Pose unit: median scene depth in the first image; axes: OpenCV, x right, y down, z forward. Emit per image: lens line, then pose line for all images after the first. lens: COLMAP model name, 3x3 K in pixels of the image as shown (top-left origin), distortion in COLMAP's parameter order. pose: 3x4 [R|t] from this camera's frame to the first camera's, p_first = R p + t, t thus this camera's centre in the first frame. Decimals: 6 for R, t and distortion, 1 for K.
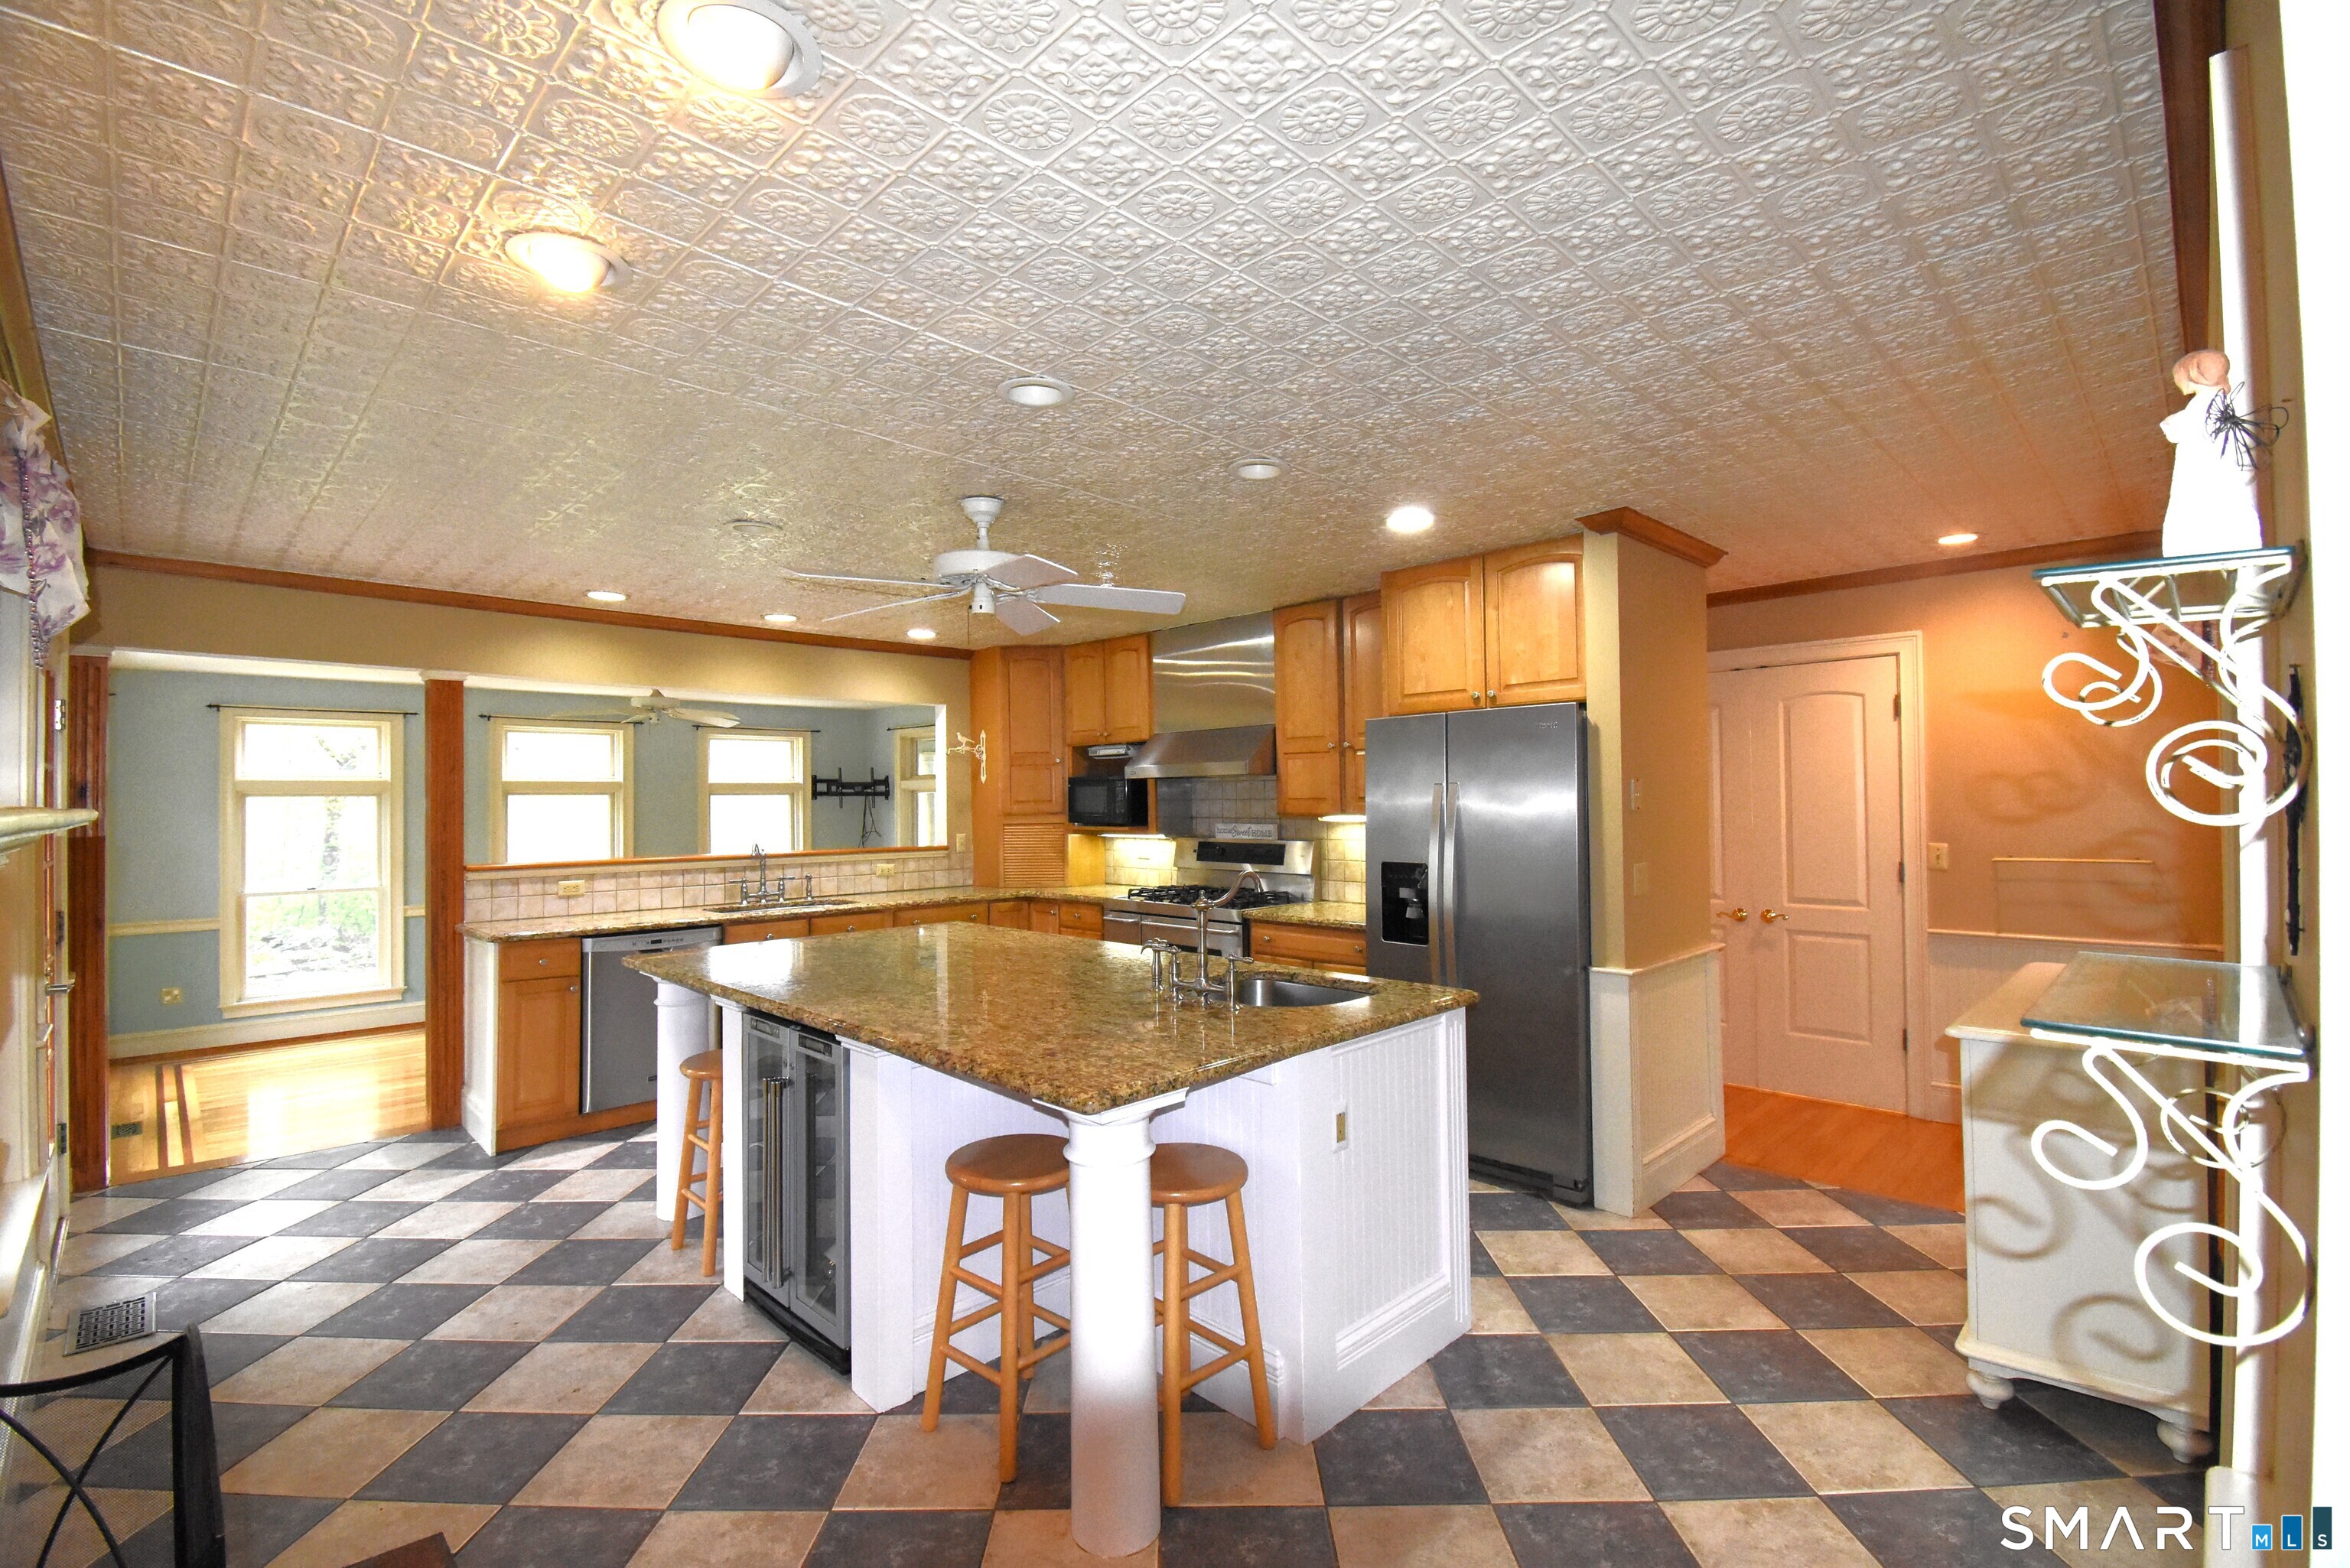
lens RADIAL K [[1054.5, 0, 1175.0], [0, 1054.5, 784.0], [0, 0, 1]] dist [0.020054, -0.022577]
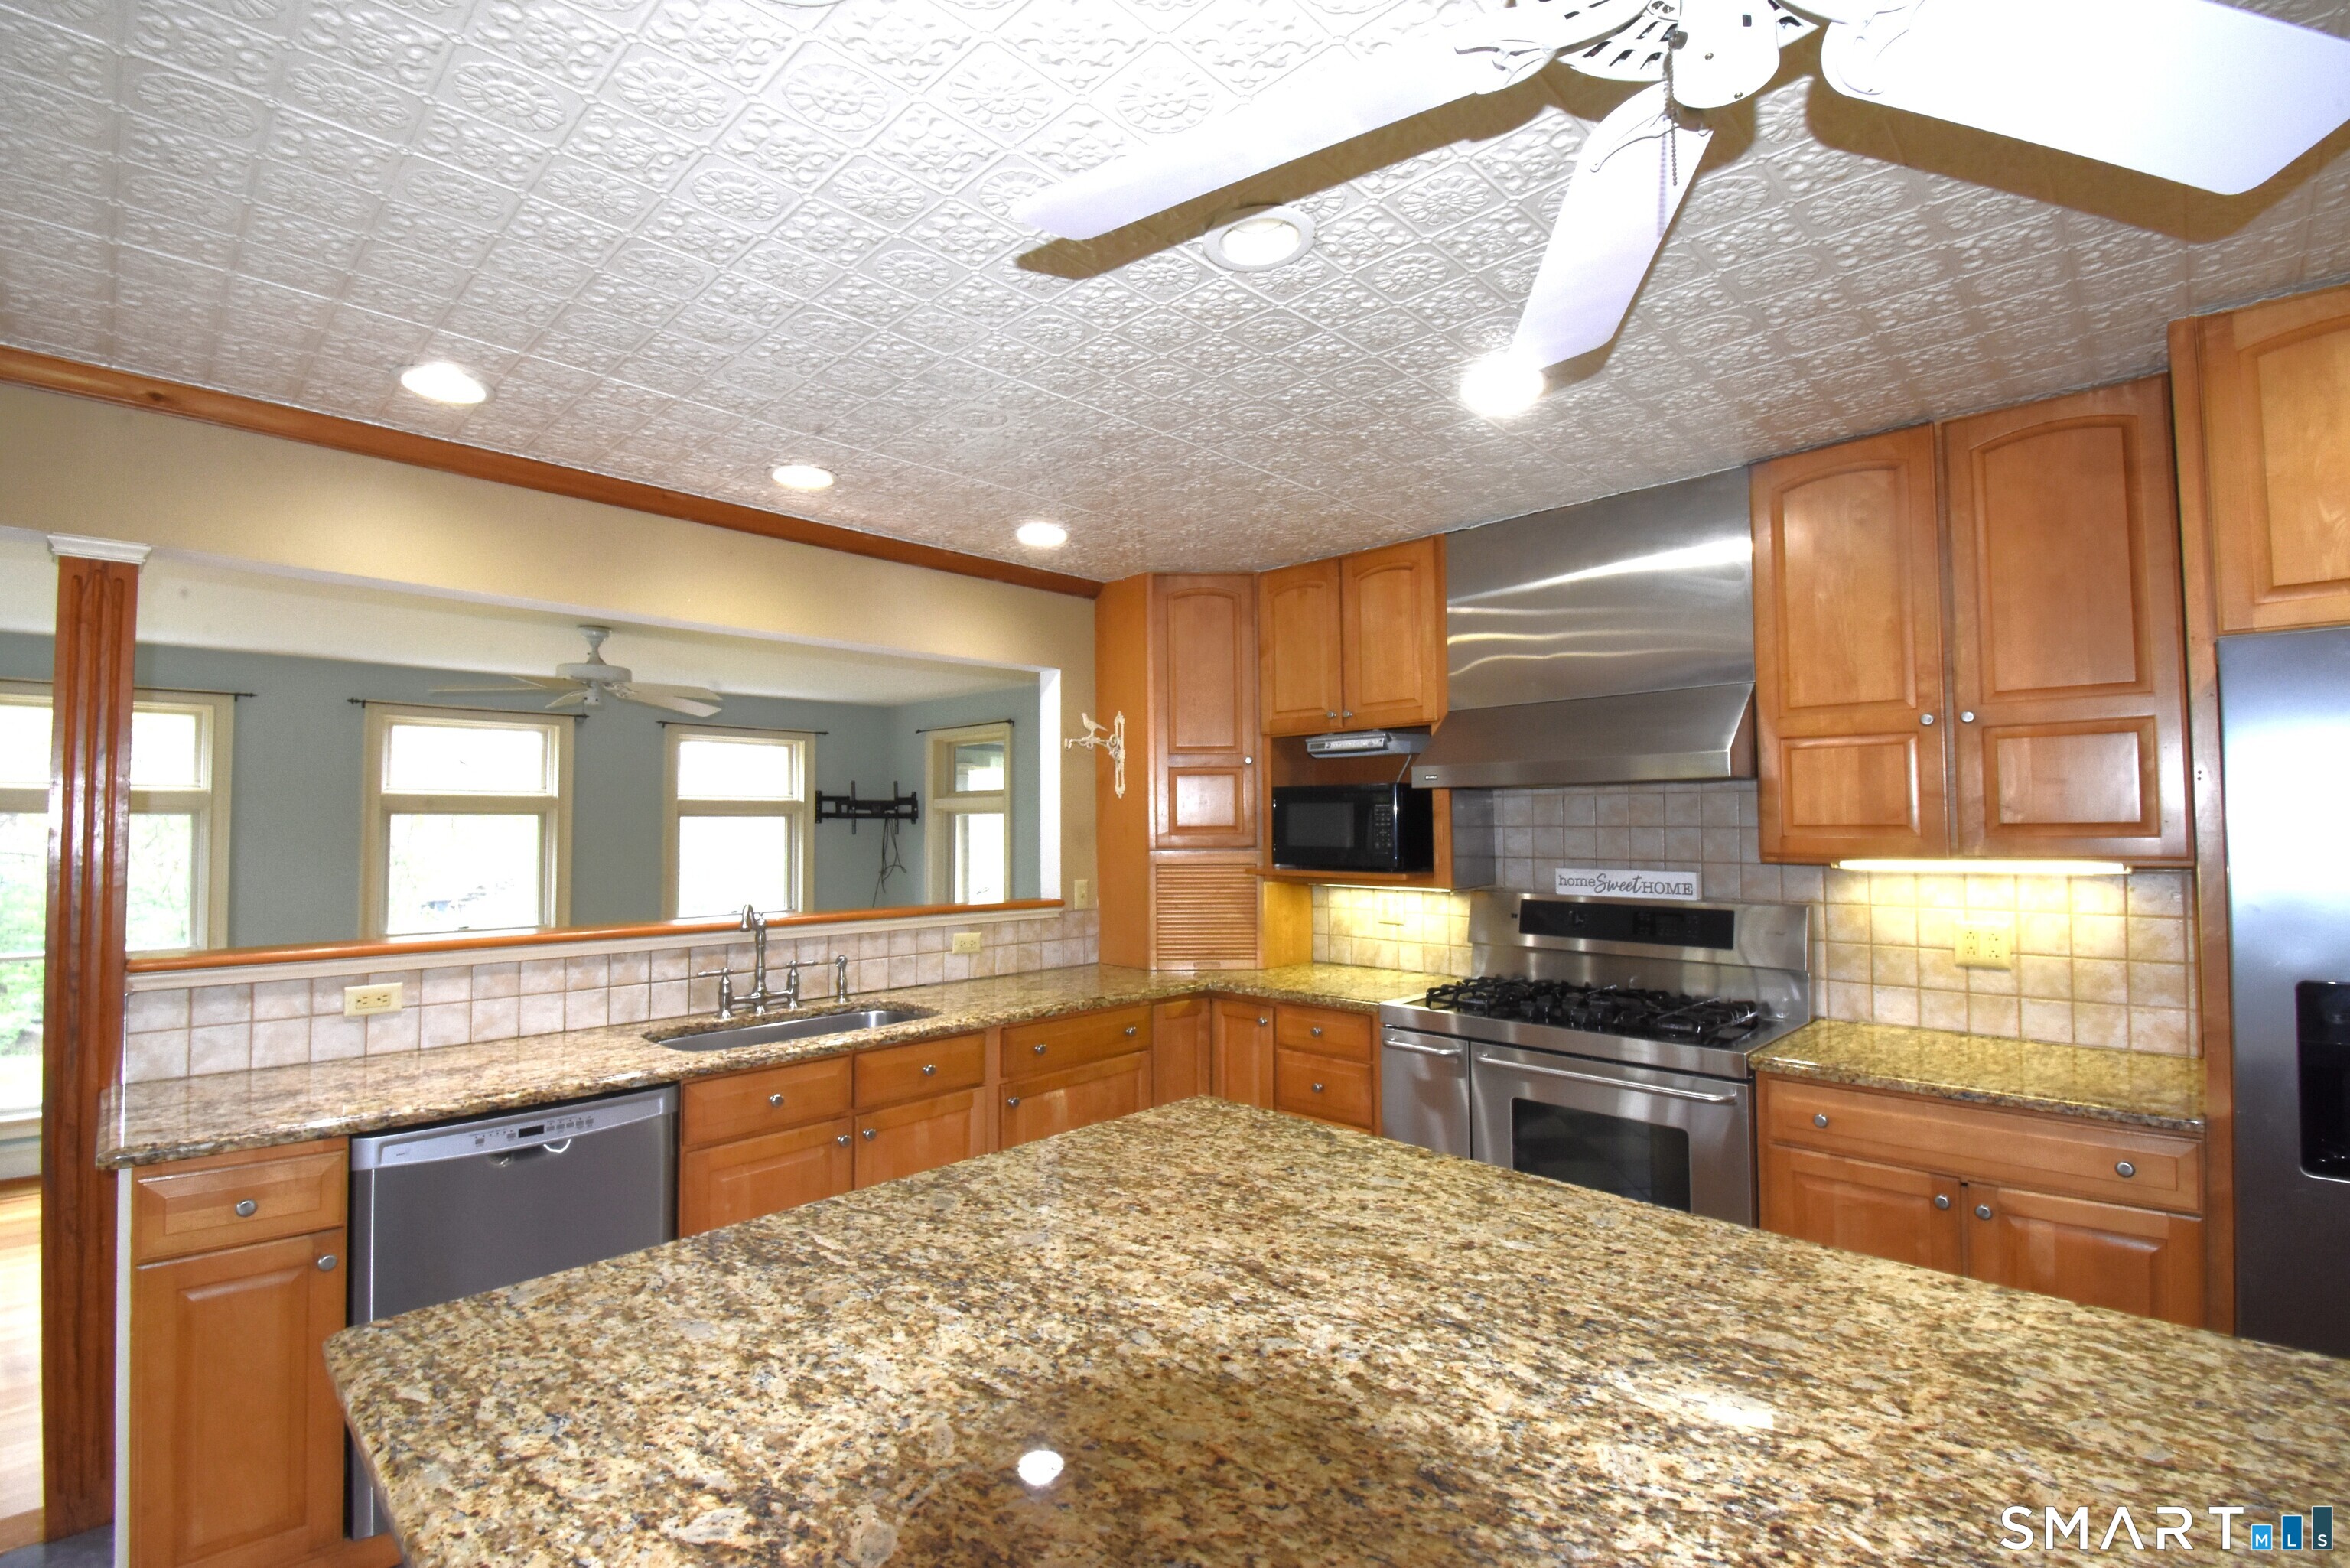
lens RADIAL K [[1054.5, 0, 1175.0], [0, 1054.5, 784.0], [0, 0, 1]] dist [0.020054, -0.022577]
pose [[0.999860, 0.005832, 0.015701, -0.168403], [-0.005450, 0.999690, -0.024278, 0.006509], [-0.015838, 0.024189, 0.999582, 0.408806]]
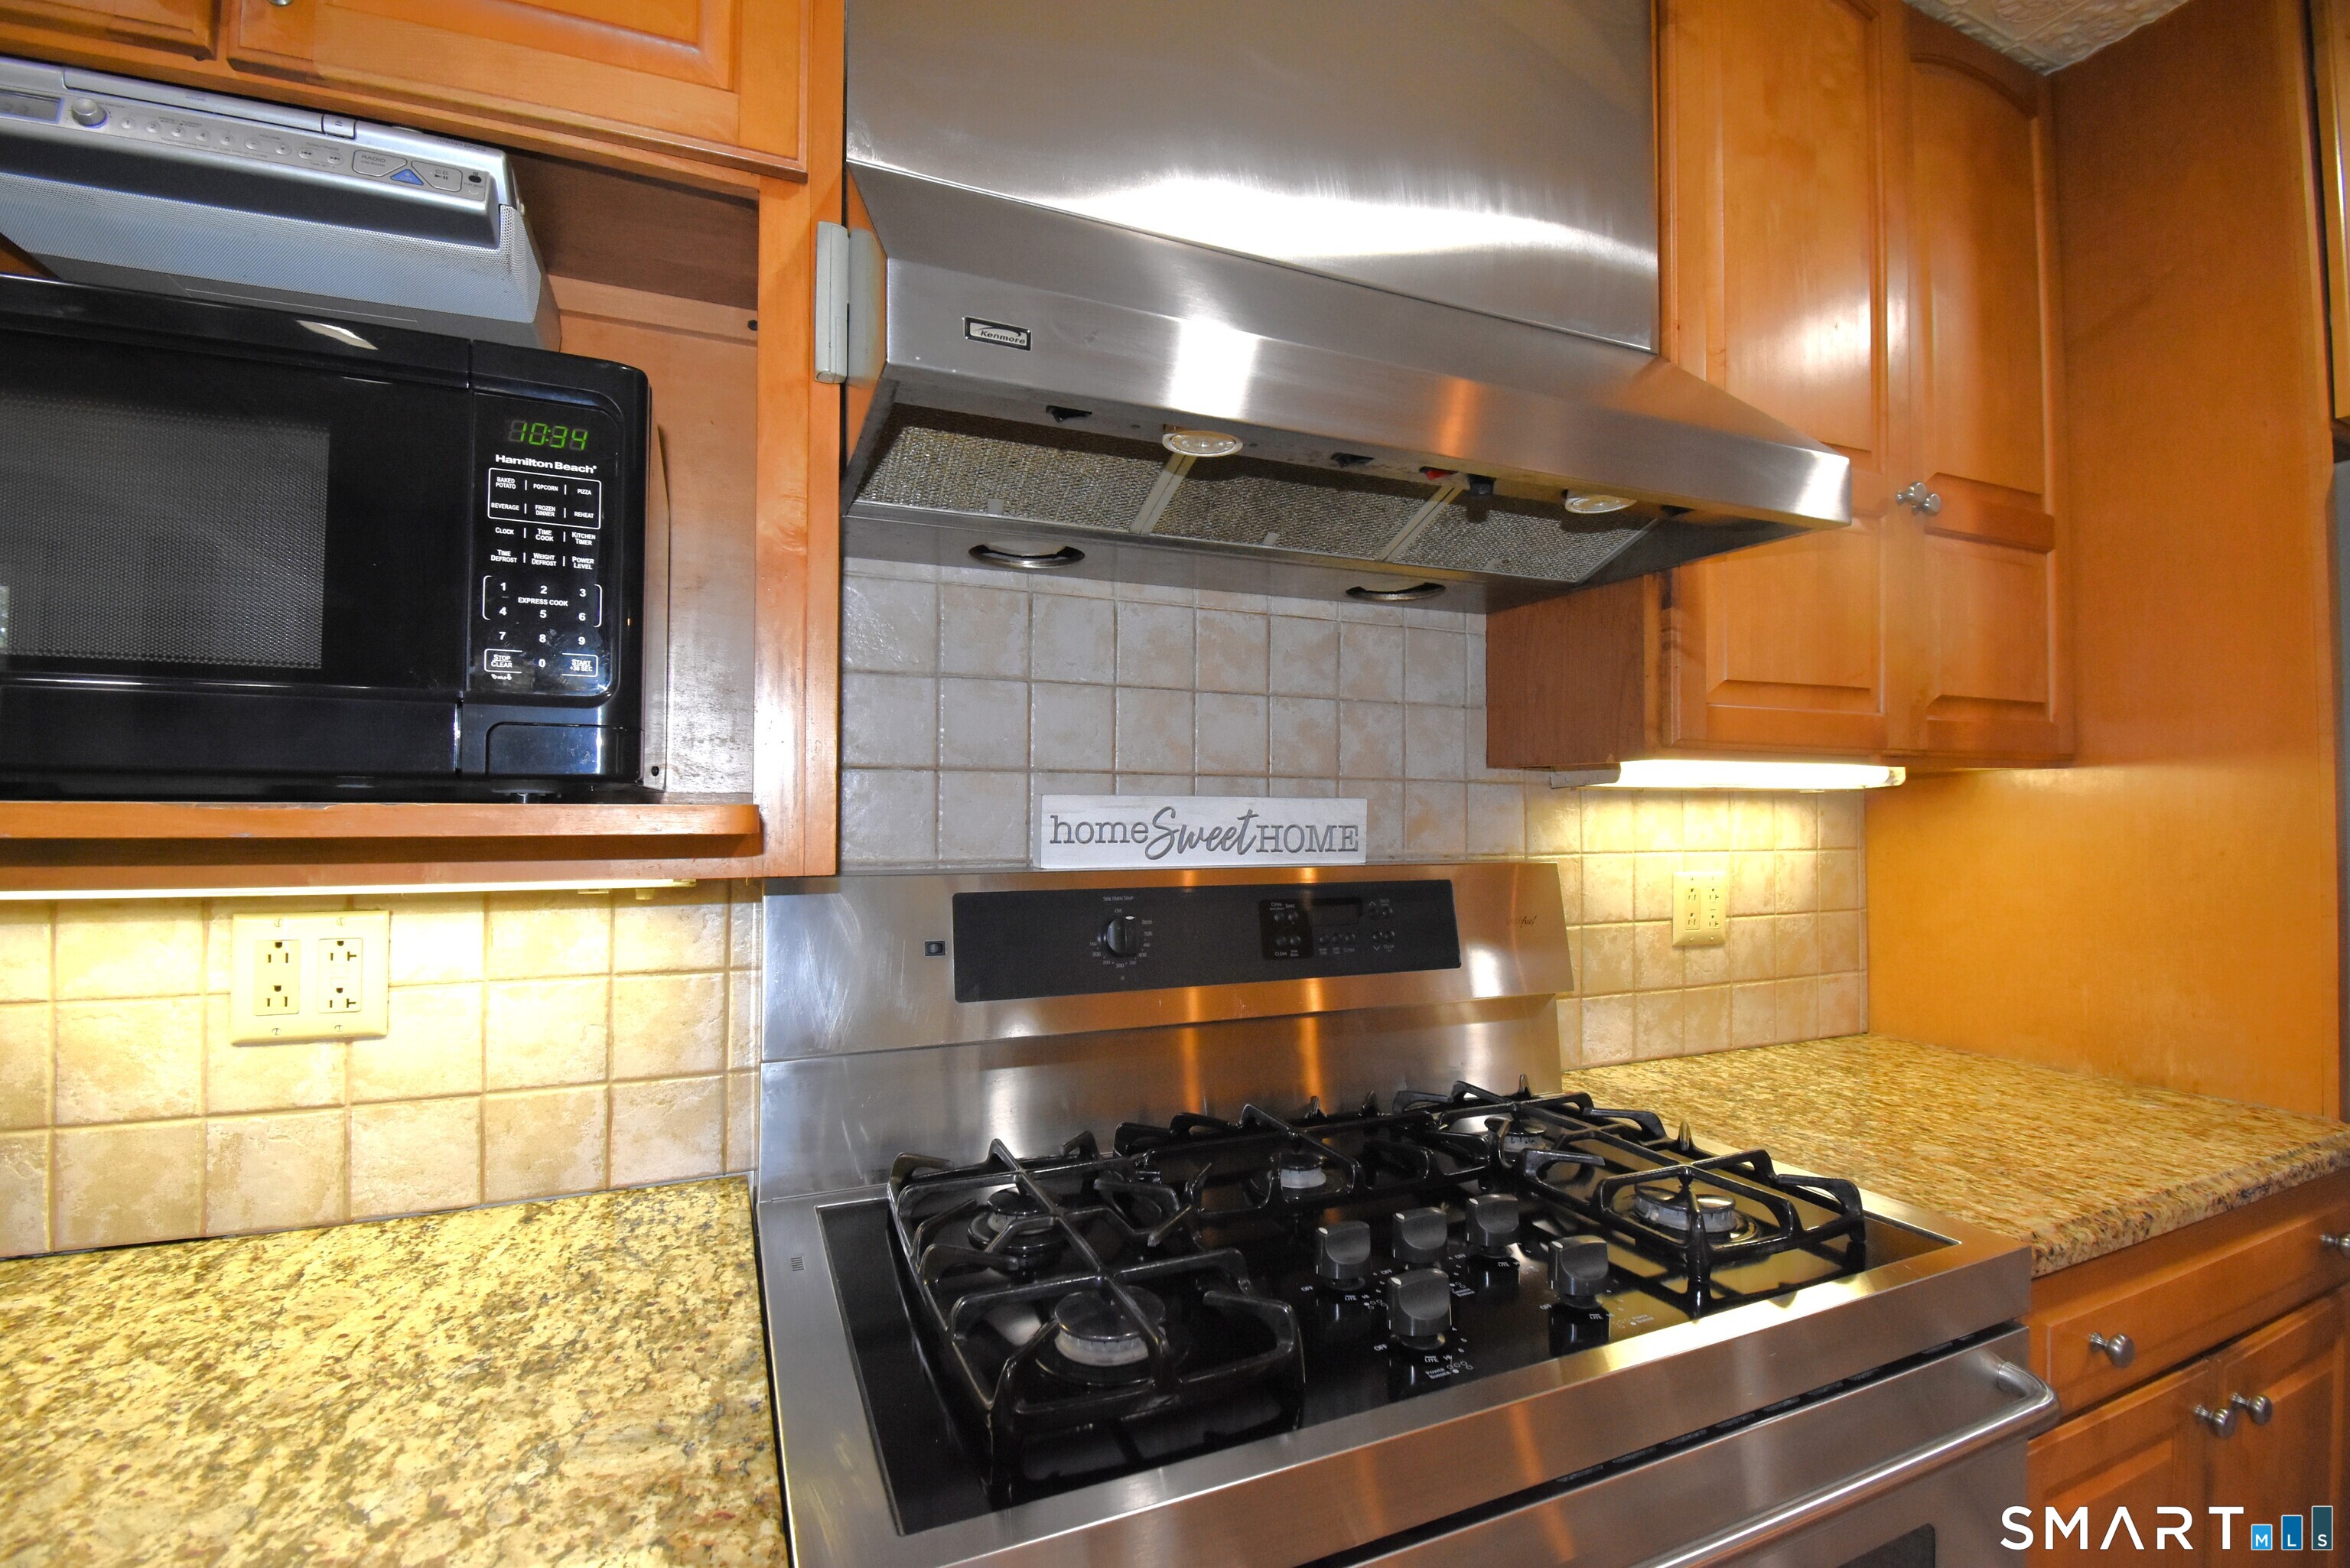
lens RADIAL K [[1054.5, 0, 1175.0], [0, 1054.5, 784.0], [0, 0, 1]] dist [0.020054, -0.022577]
pose [[0.361707, 0.029991, 0.931809, -0.128938], [-0.019553, 0.999507, -0.024580, 0.037712], [-0.932087, -0.009329, 0.362115, 0.860763]]
